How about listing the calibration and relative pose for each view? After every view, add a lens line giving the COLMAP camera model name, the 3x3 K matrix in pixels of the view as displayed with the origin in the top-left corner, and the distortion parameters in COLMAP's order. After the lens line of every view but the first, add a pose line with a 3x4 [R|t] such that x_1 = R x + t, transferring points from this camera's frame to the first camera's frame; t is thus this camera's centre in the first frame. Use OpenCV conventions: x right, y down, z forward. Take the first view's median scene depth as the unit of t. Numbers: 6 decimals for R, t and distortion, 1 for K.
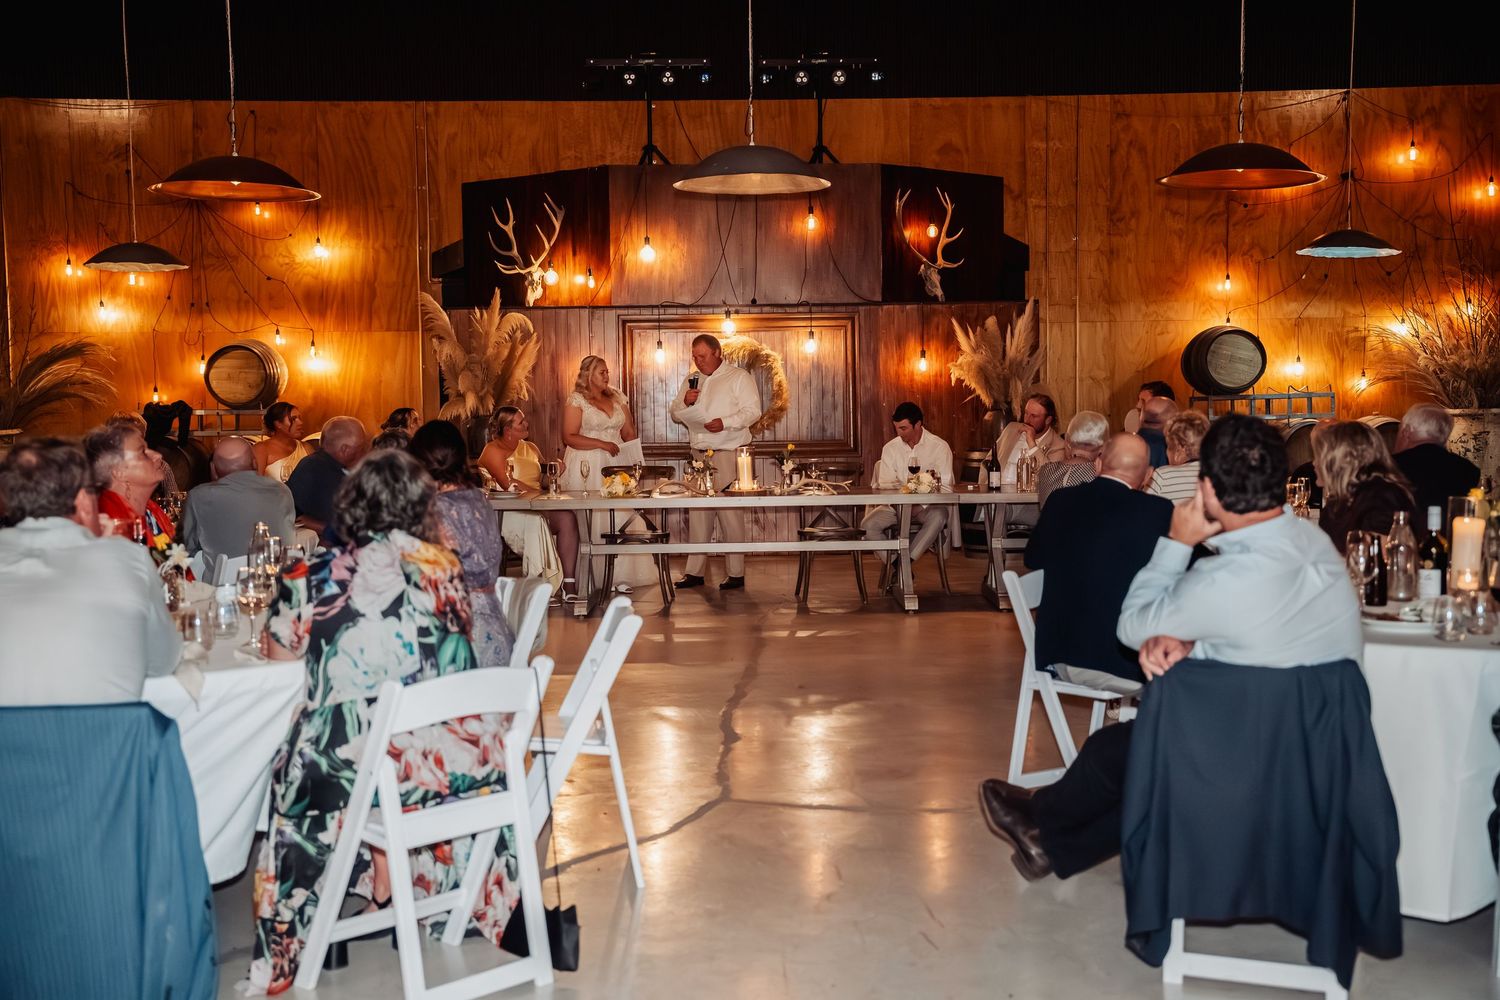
lens RADIAL K [[1786.2, 0, 750.0], [0, 1786.2, 500.0], [0, 0, 1]] dist [0.116379, 0.019877]
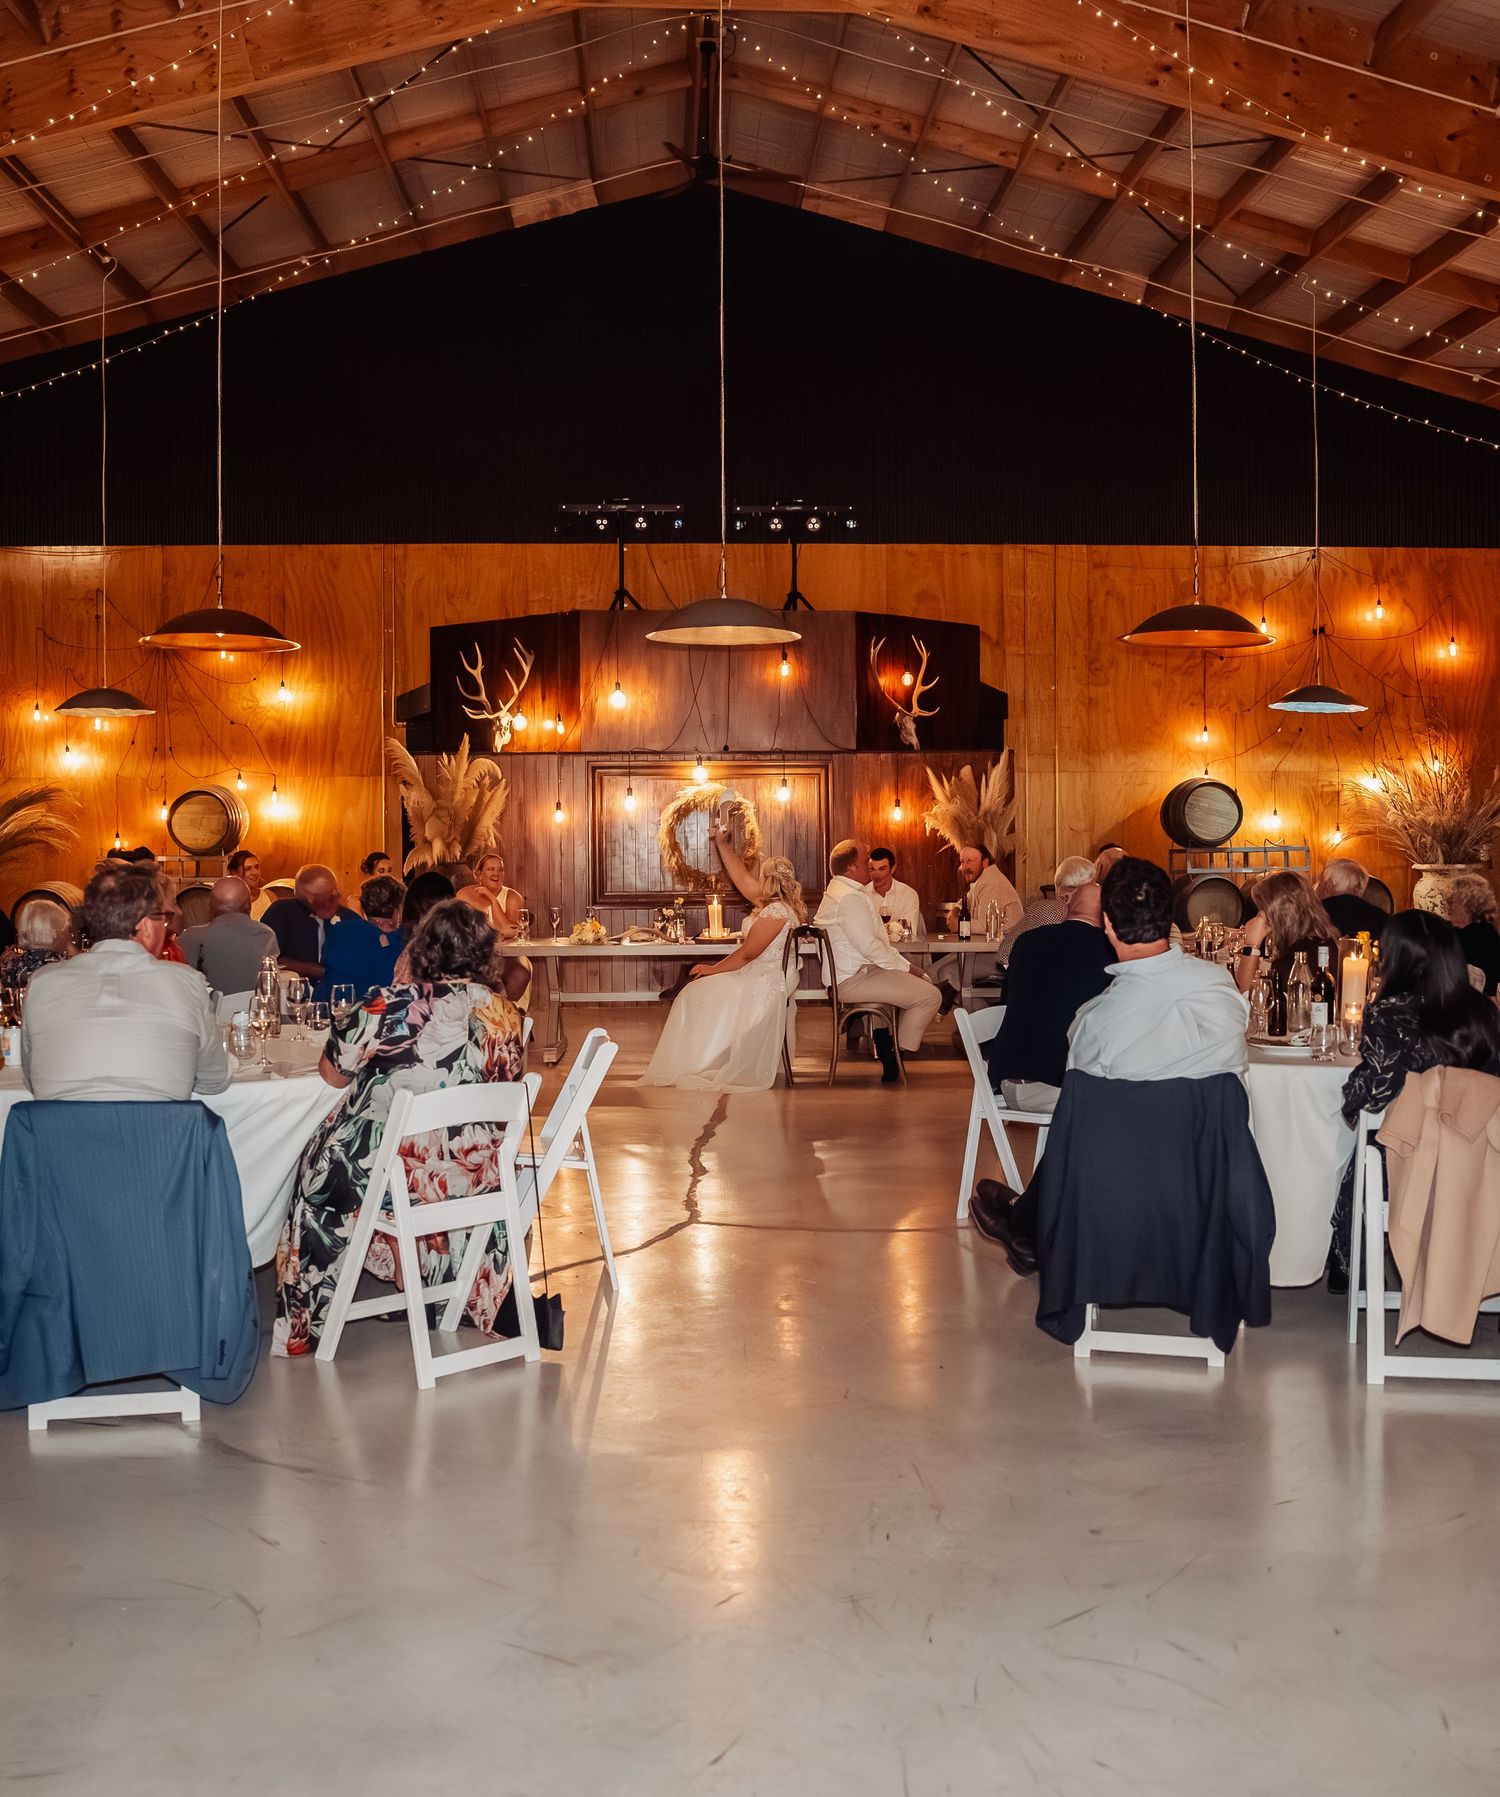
lens RADIAL K [[1957.2, 0, 774.1], [0, 1957.2, 899.2], [0, 0, 1]] dist [-0.082052, 0.006433]
pose [[0.999645, 0.006122, 0.025935, 0.001168], [-0.005326, 0.999517, -0.030627, 0.004572], [-0.026110, 0.030478, 0.999194, -0.070546]]
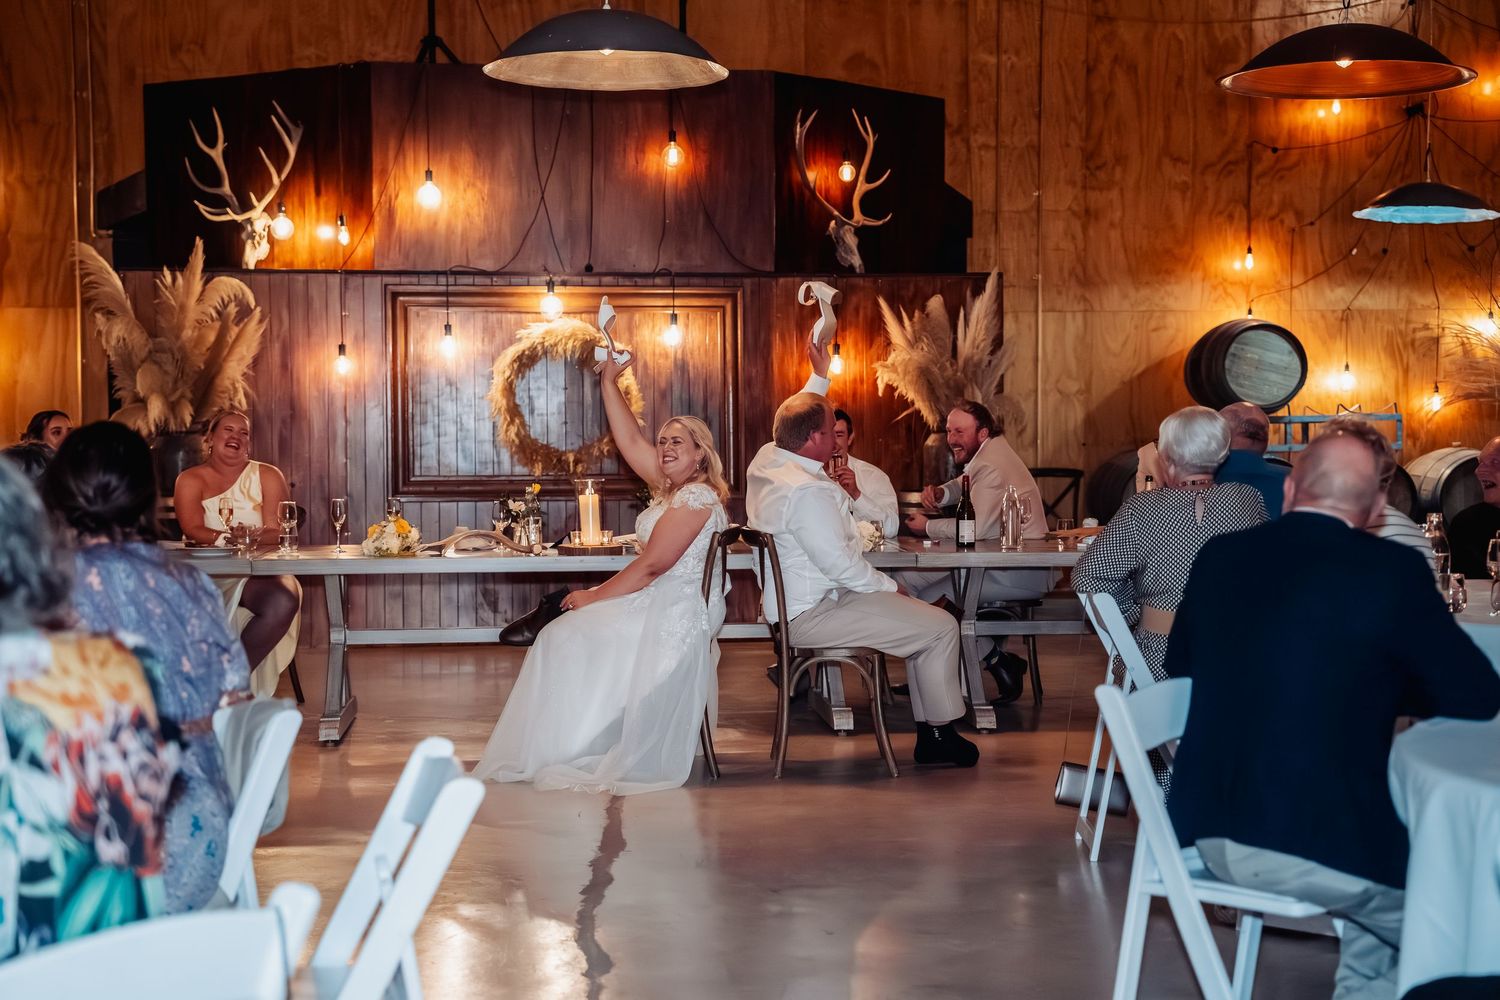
lens RADIAL K [[2366.9, 0, 750.0], [0, 2366.9, 500.0], [0, 0, 1]] dist [0.222641, -0.026410]
pose [[0.996011, 0.007042, 0.088953, -0.016028], [-0.004677, 0.999631, -0.026771, 0.000509], [-0.089109, 0.026248, 0.995676, 0.099317]]
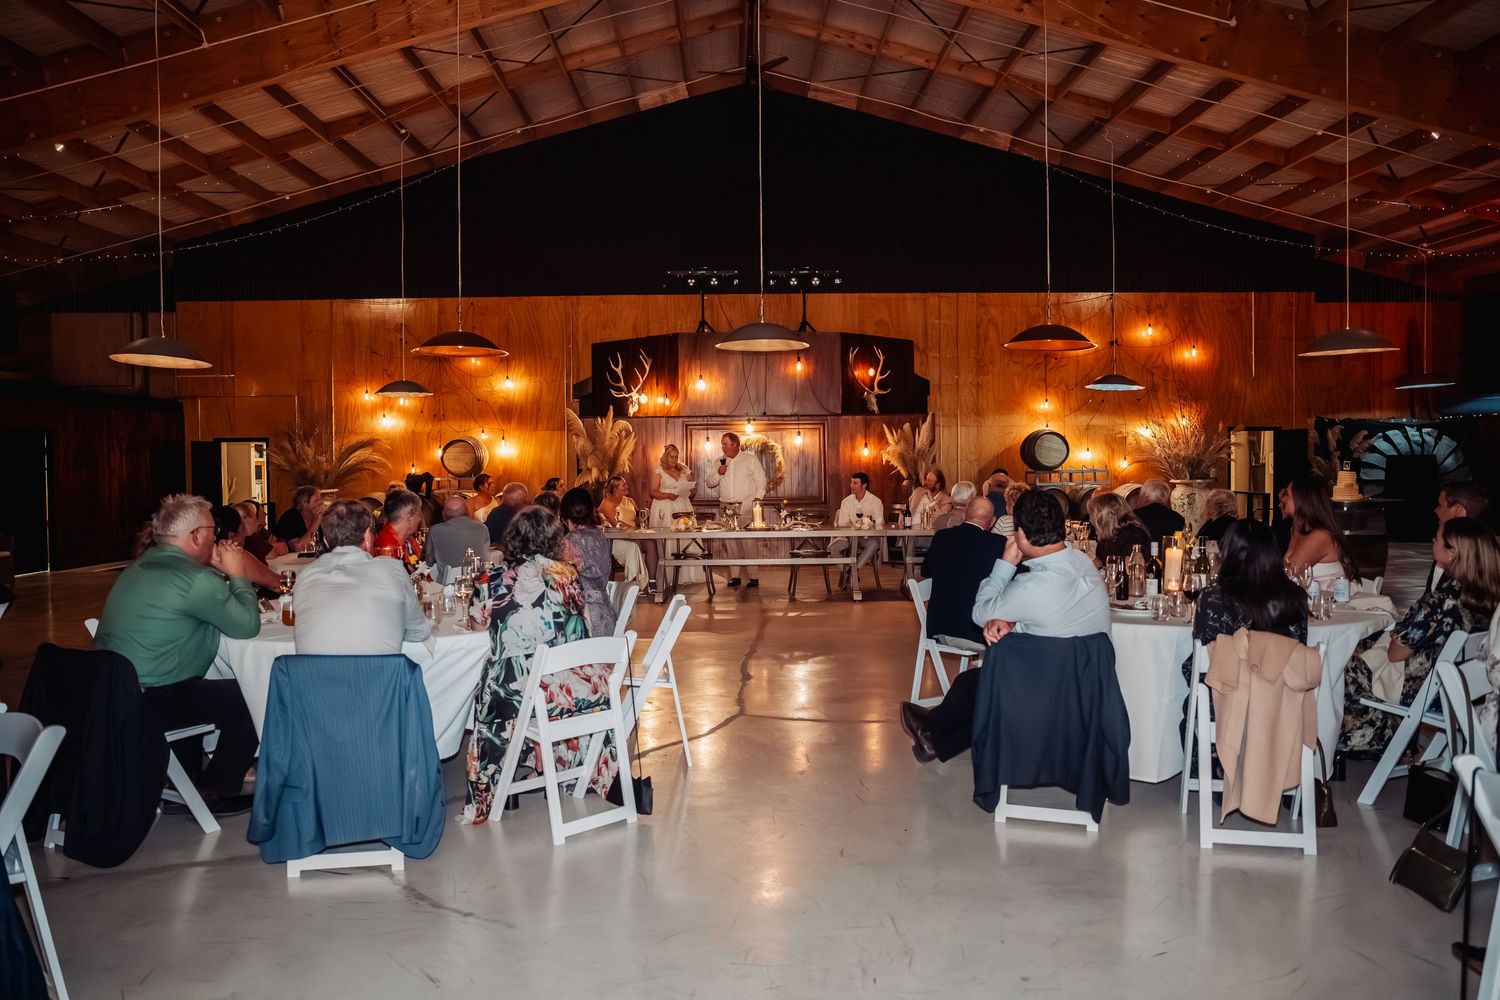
lens RADIAL K [[1084.0, 0, 750.0], [0, 1084.0, 500.0], [0, 0, 1]] dist [-0.087693, 0.058905]
pose [[0.999895, 0.003424, -0.014056, 0.003096], [-0.003813, 0.999608, -0.027730, -0.002257], [0.013956, 0.027781, 0.999517, -0.006261]]
